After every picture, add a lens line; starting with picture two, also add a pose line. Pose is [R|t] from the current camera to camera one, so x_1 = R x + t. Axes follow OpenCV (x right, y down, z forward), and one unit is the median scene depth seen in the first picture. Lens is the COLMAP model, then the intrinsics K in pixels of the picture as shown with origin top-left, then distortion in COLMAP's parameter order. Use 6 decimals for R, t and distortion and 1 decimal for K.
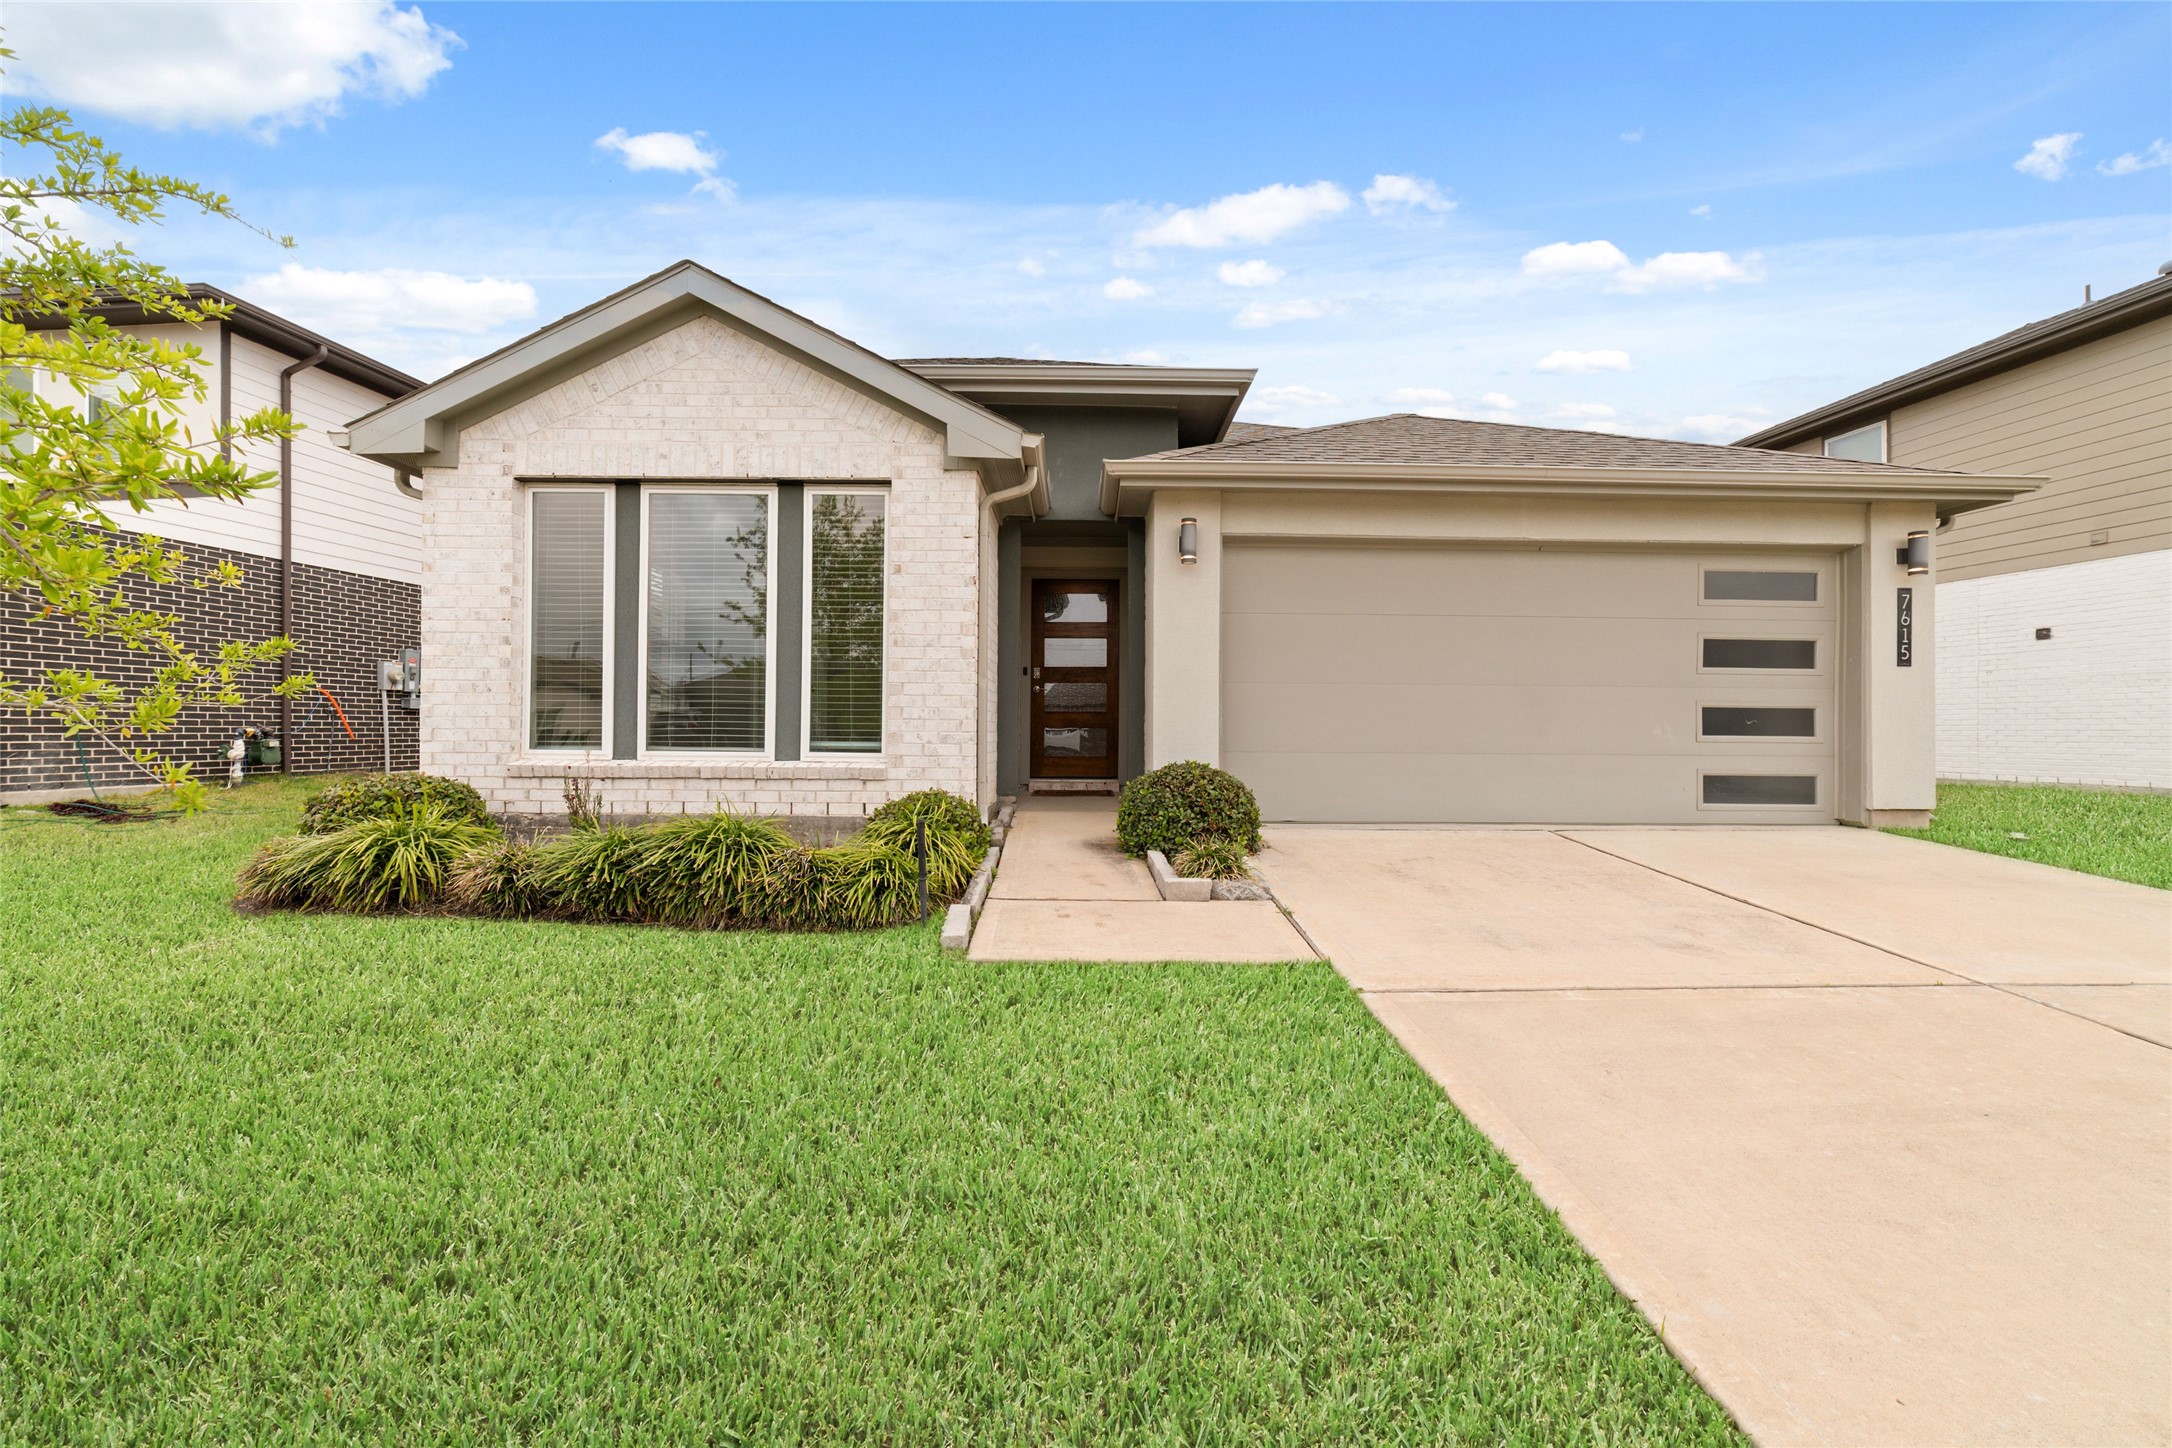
lens RADIAL K [[830.5, 0, 1099.4], [0, 830.5, 711.5], [0, 0, 1]] dist [-0.013781, 0.002006]
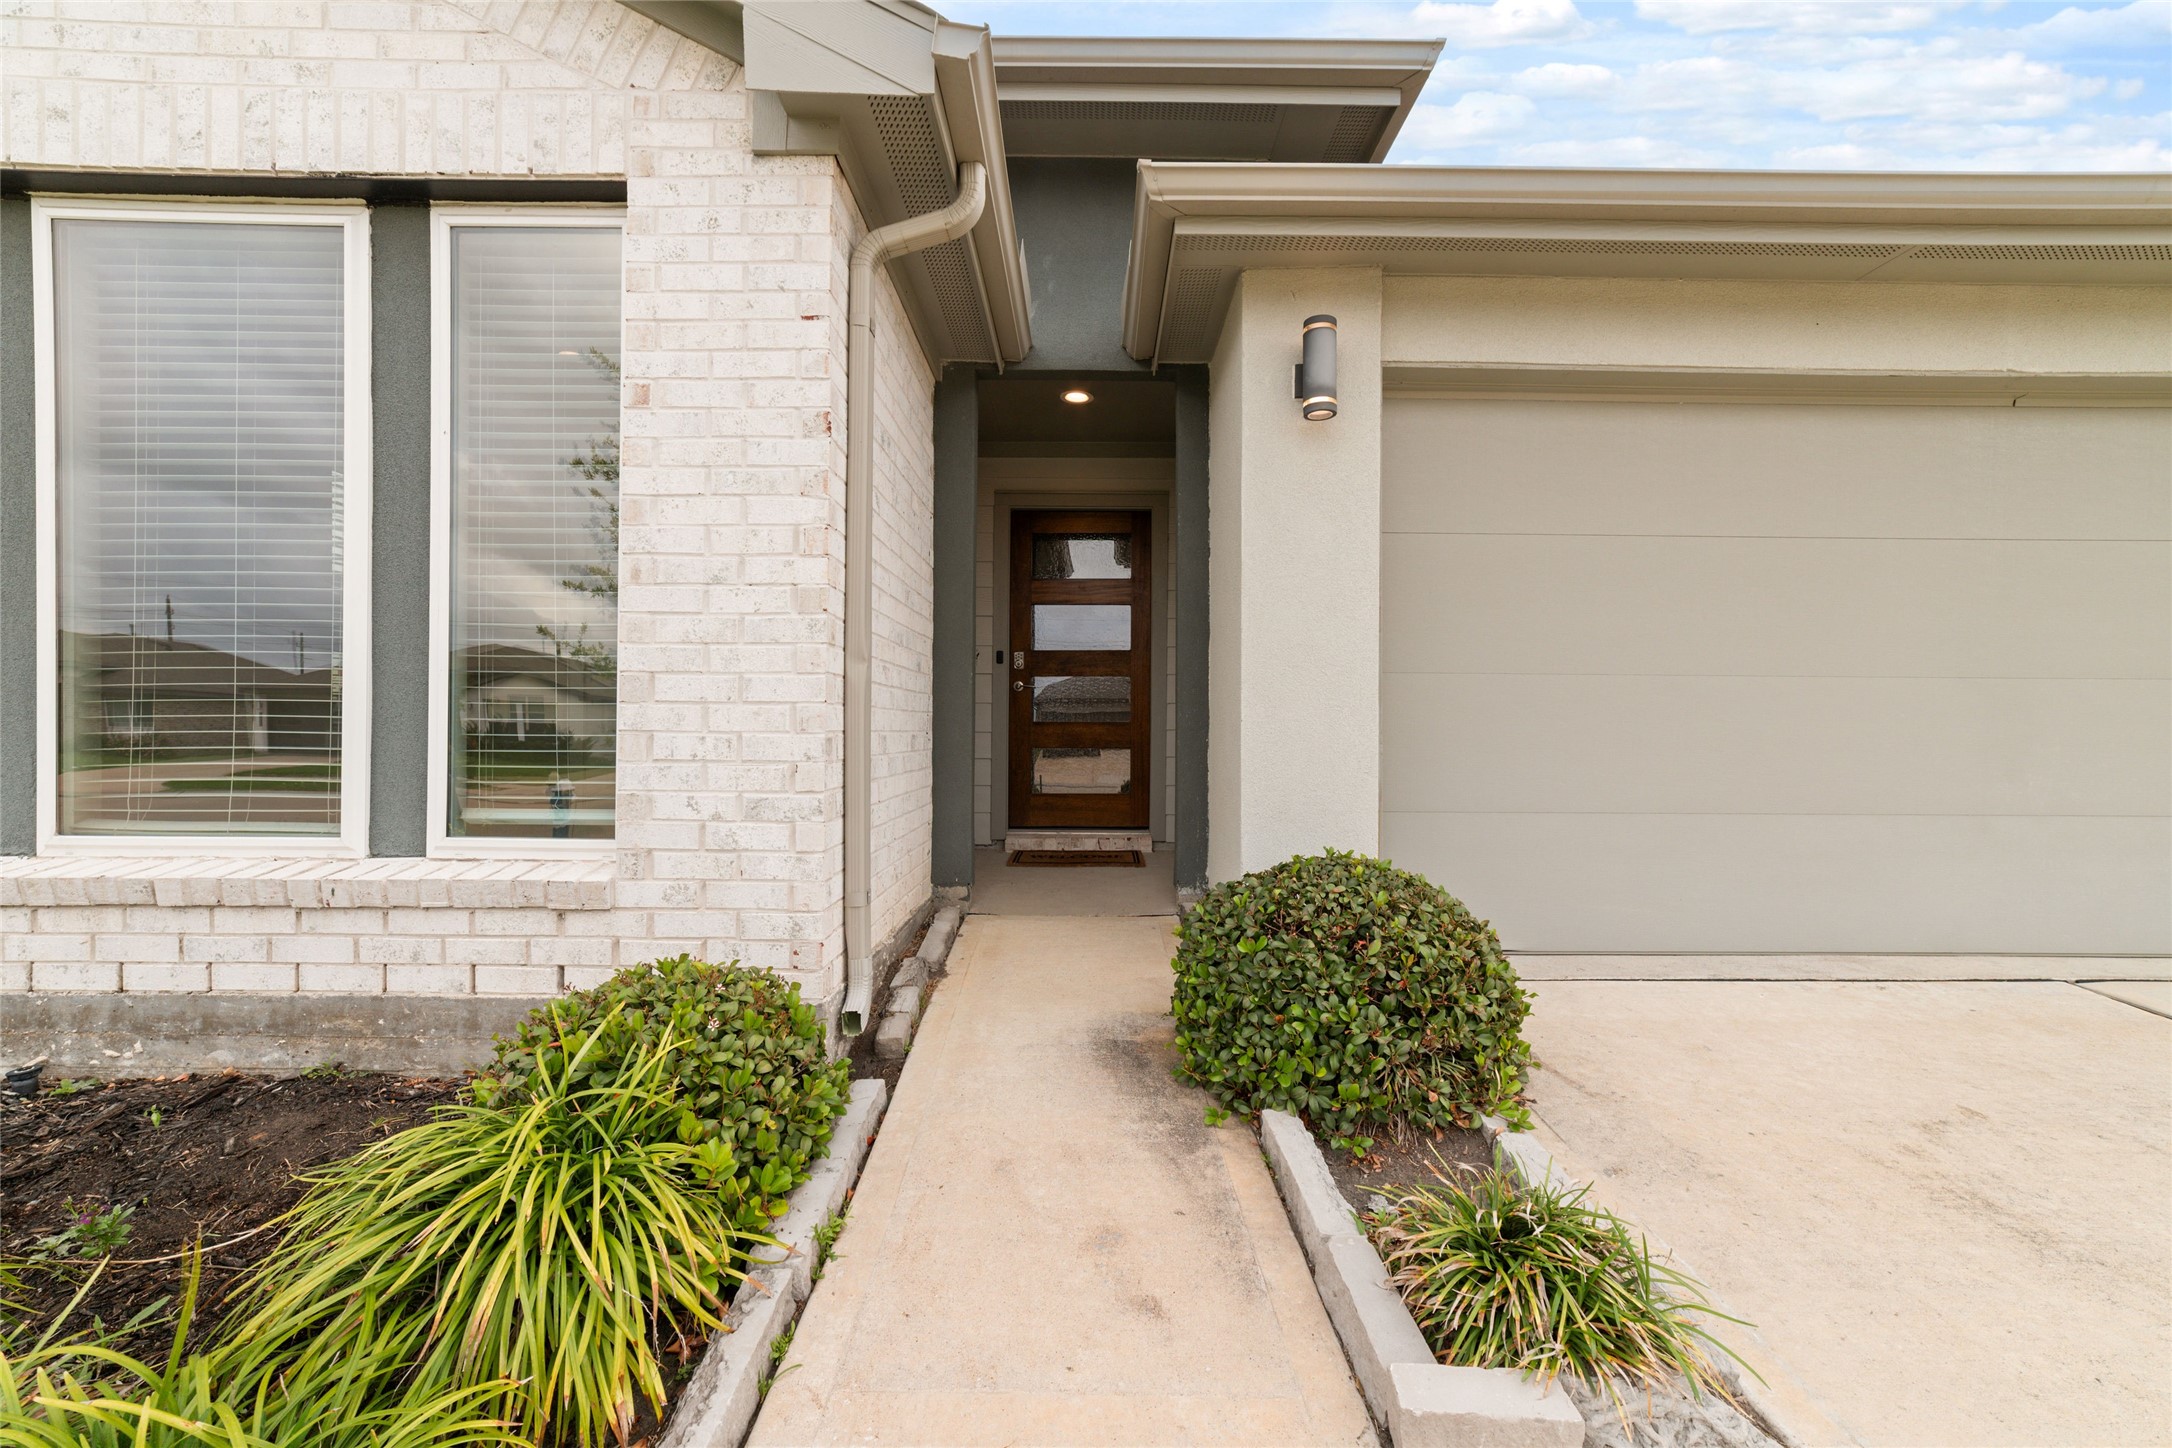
lens RADIAL K [[830.5, 0, 1101.6], [0, 830.5, 722.0], [0, 0, 1]] dist [-0.013781, 0.002006]
pose [[0.999941, -0.000718, -0.010852, -0.010788], [0.000915, 0.999835, 0.018167, -0.017022], [0.010837, -0.018176, 0.999776, 0.588847]]
